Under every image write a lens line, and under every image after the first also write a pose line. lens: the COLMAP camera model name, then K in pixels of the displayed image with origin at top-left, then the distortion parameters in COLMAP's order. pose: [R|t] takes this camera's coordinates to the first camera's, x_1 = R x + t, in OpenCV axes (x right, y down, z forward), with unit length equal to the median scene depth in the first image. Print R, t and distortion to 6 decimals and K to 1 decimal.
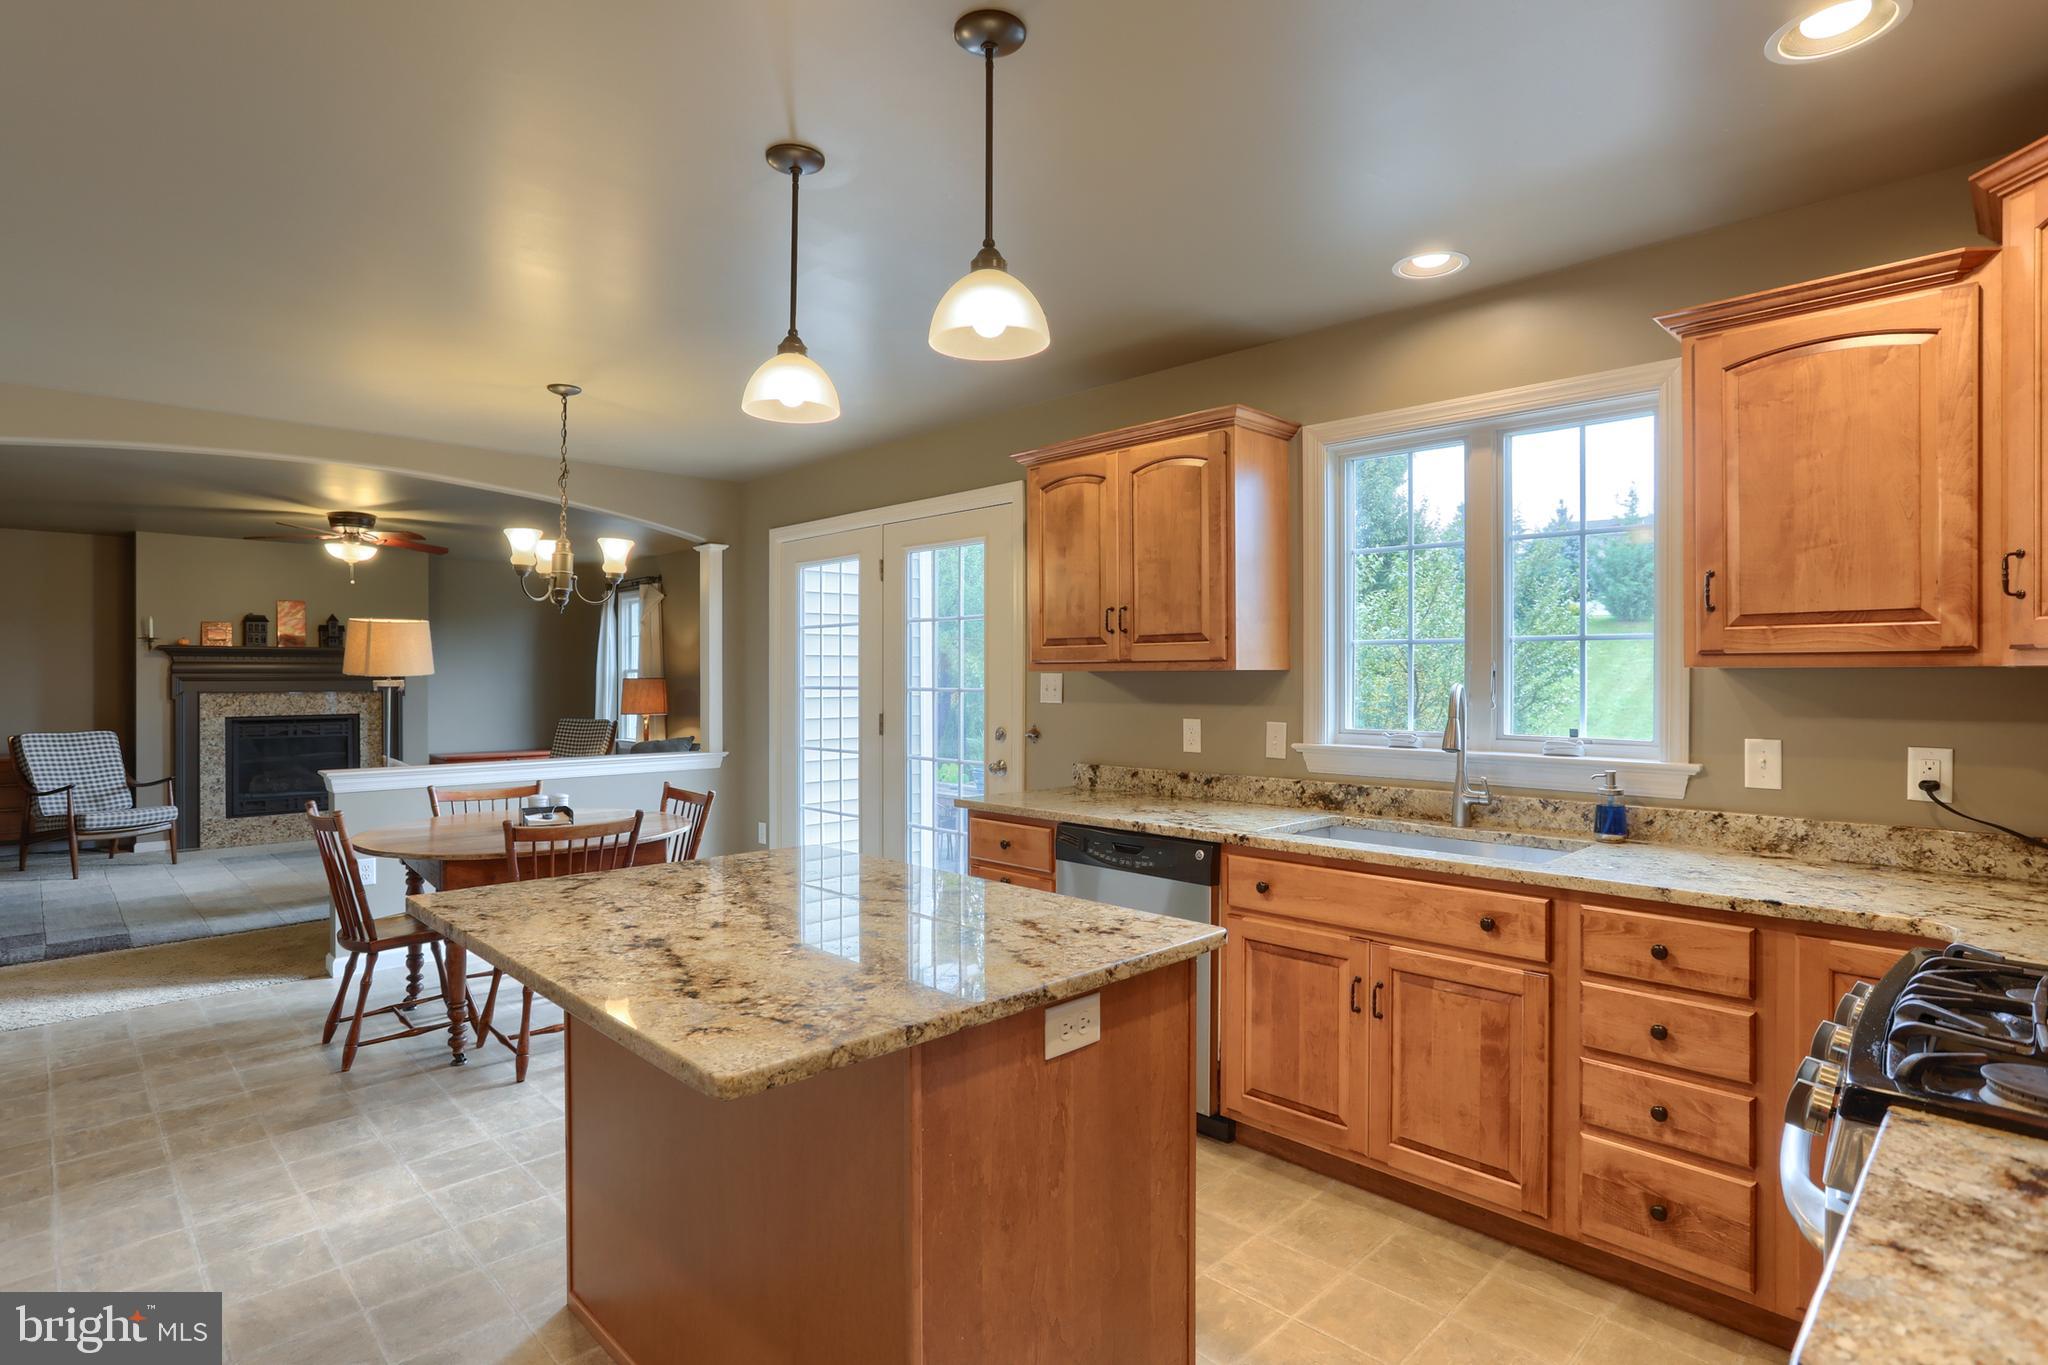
lens RADIAL K [[1039.8, 0, 1022.4], [0, 1039.8, 677.0], [0, 0, 1]] dist [-0.063447, 0.038435]
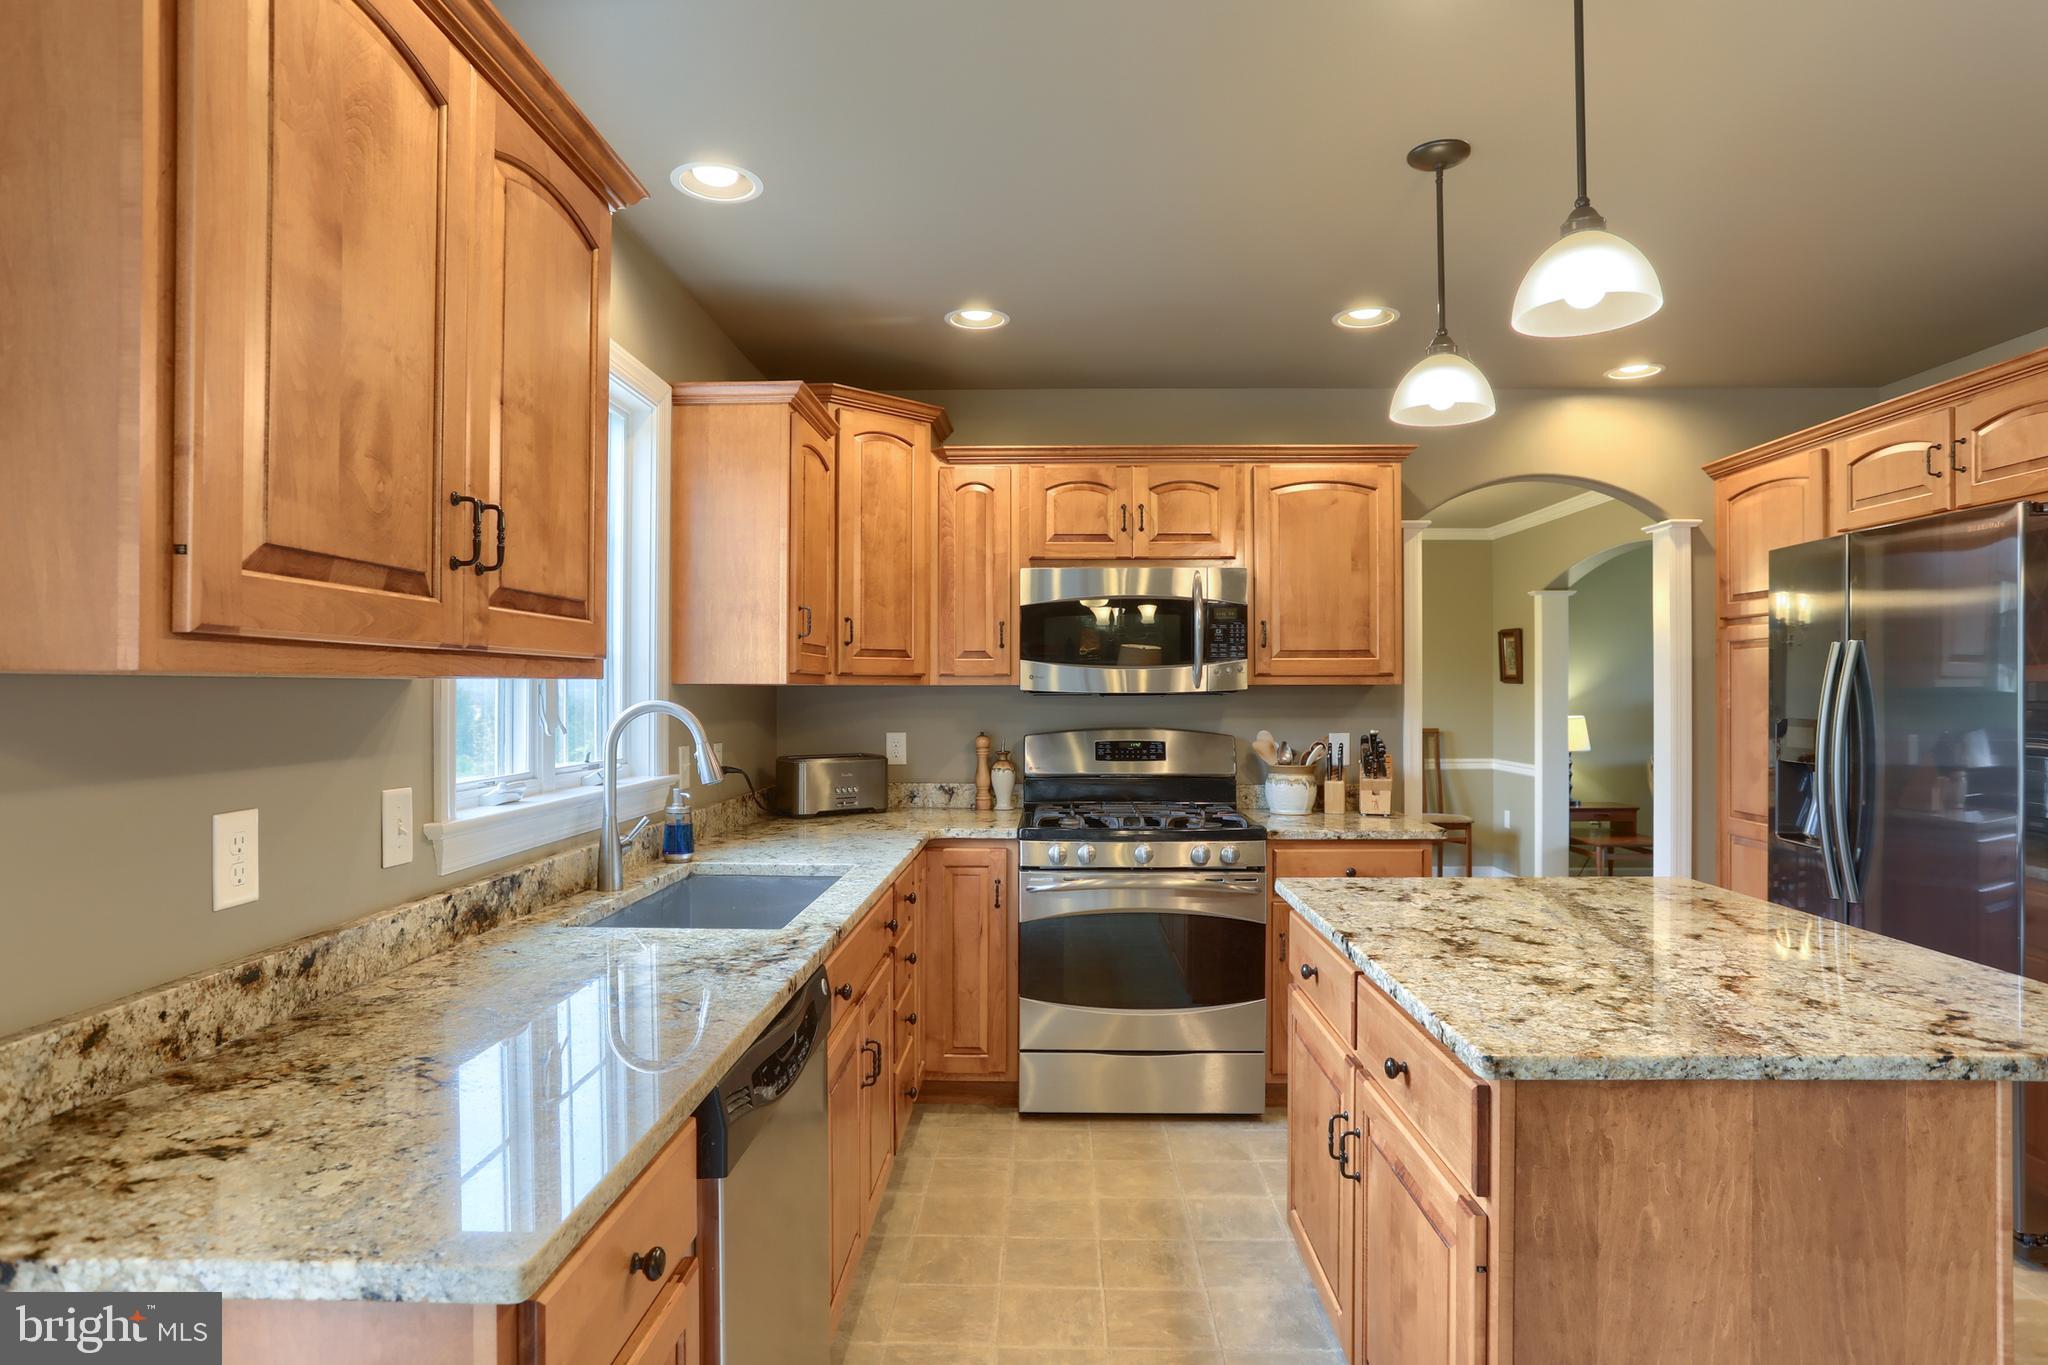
lens RADIAL K [[1116.8, 0, 1029.2], [0, 1116.8, 686.7], [0, 0, 1]] dist [-0.062118, 0.034441]
pose [[-0.696447, 0.003362, 0.717600, -0.320395], [0.001712, 0.999994, -0.003024, -0.001102], [-0.717606, -0.000878, -0.696449, 1.158843]]
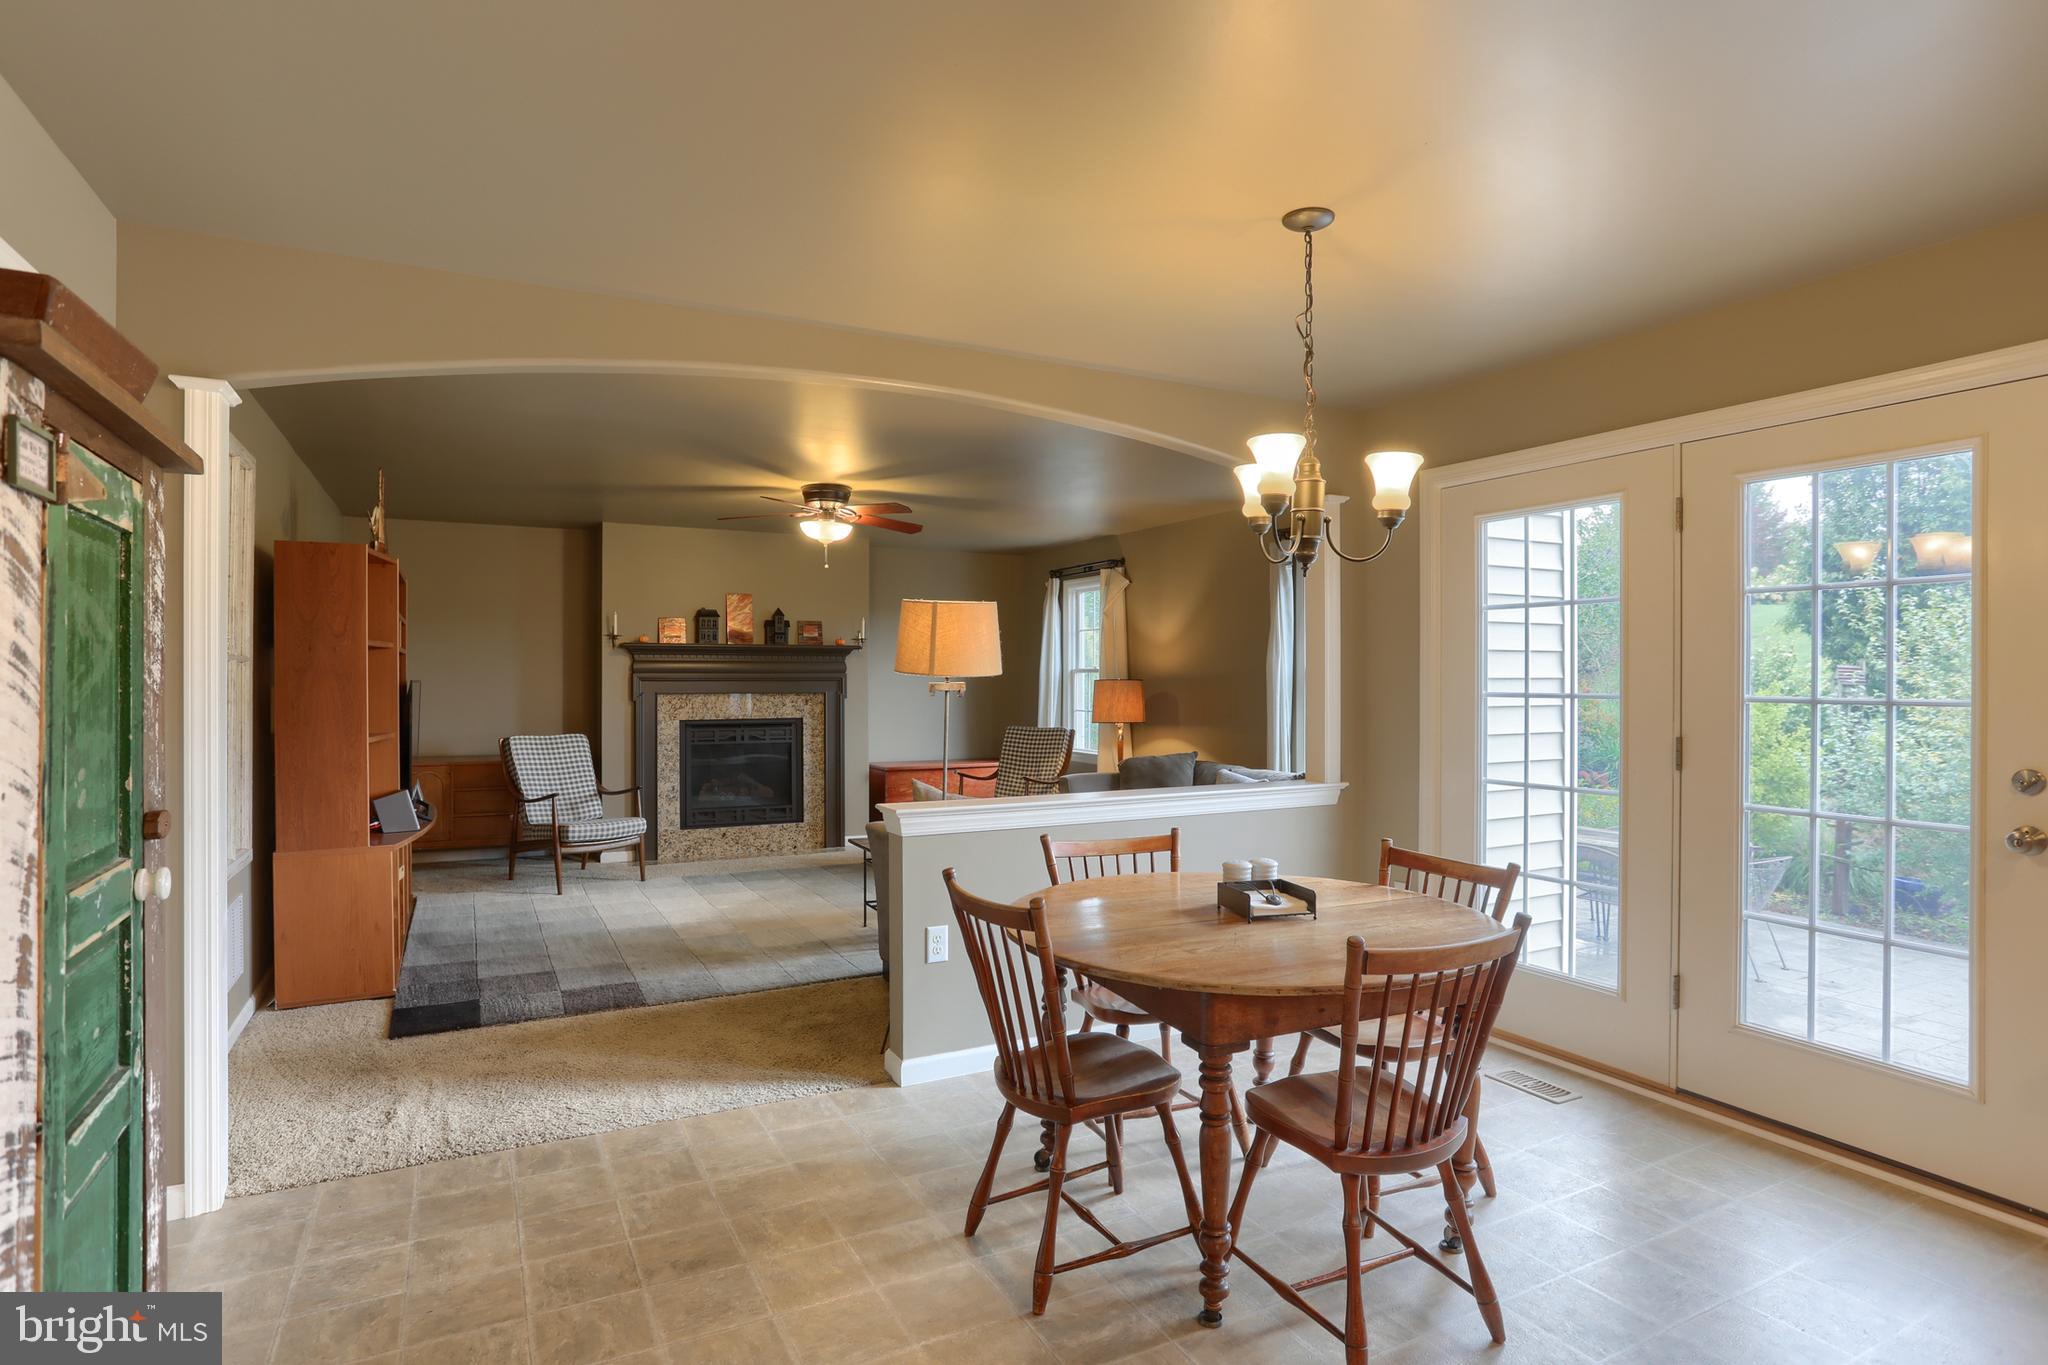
lens RADIAL K [[1063.6, 0, 1024.7], [0, 1063.6, 681.5], [0, 0, 1]] dist [-0.059813, 0.016471]
pose [[0.958774, 0.003719, -0.284144, -0.499526], [-0.002816, 0.999990, 0.003587, -0.000149], [0.284155, -0.002639, 0.958775, 0.392034]]
